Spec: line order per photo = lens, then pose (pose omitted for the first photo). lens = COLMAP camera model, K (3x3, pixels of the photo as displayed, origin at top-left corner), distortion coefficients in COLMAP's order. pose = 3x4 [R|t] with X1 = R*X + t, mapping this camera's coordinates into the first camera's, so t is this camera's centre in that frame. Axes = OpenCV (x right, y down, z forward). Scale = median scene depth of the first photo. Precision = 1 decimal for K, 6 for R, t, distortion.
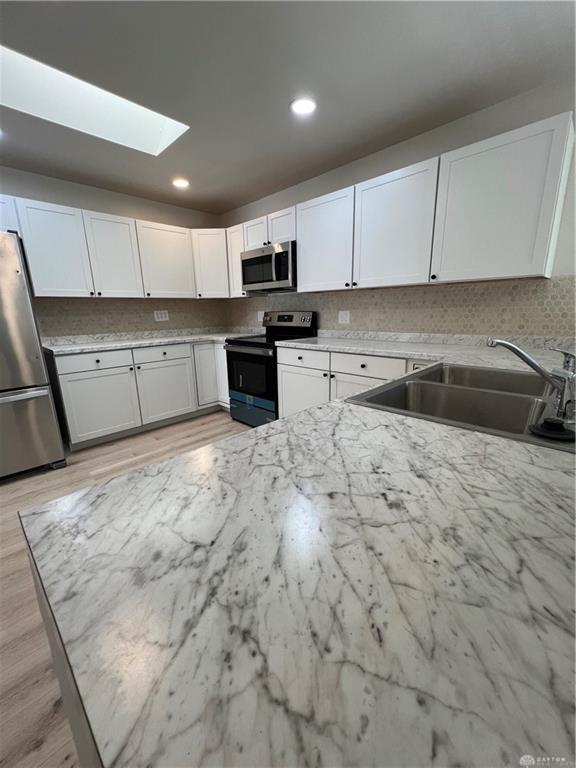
lens RADIAL K [[308.3, 0, 288.3], [0, 308.3, 384.6], [0, 0, 1]] dist [0.001196, 0.000423]
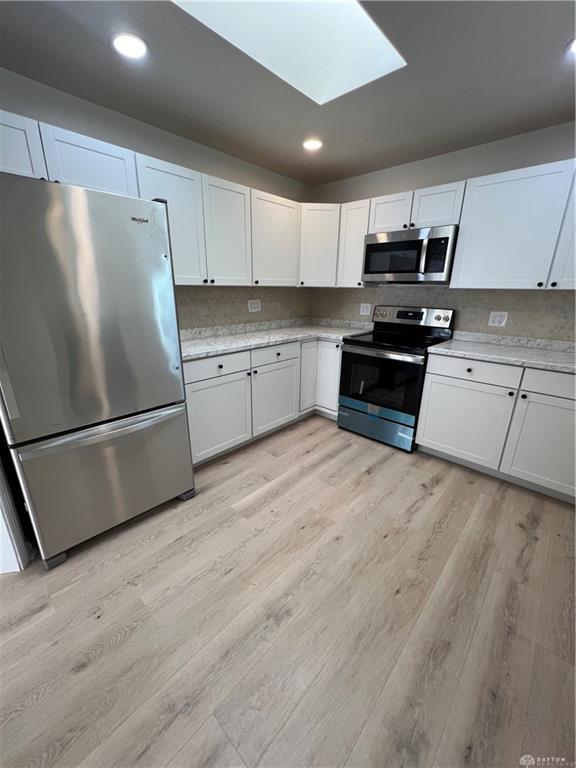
lens RADIAL K [[308.3, 0, 287.4], [0, 308.3, 385.1], [0, 0, 1]] dist [0.001196, 0.000423]
pose [[0.998919, 0.022876, 0.040455, -0.396937], [-0.025660, 0.997238, 0.069702, -0.074184], [-0.038749, -0.070665, 0.996747, 0.143010]]
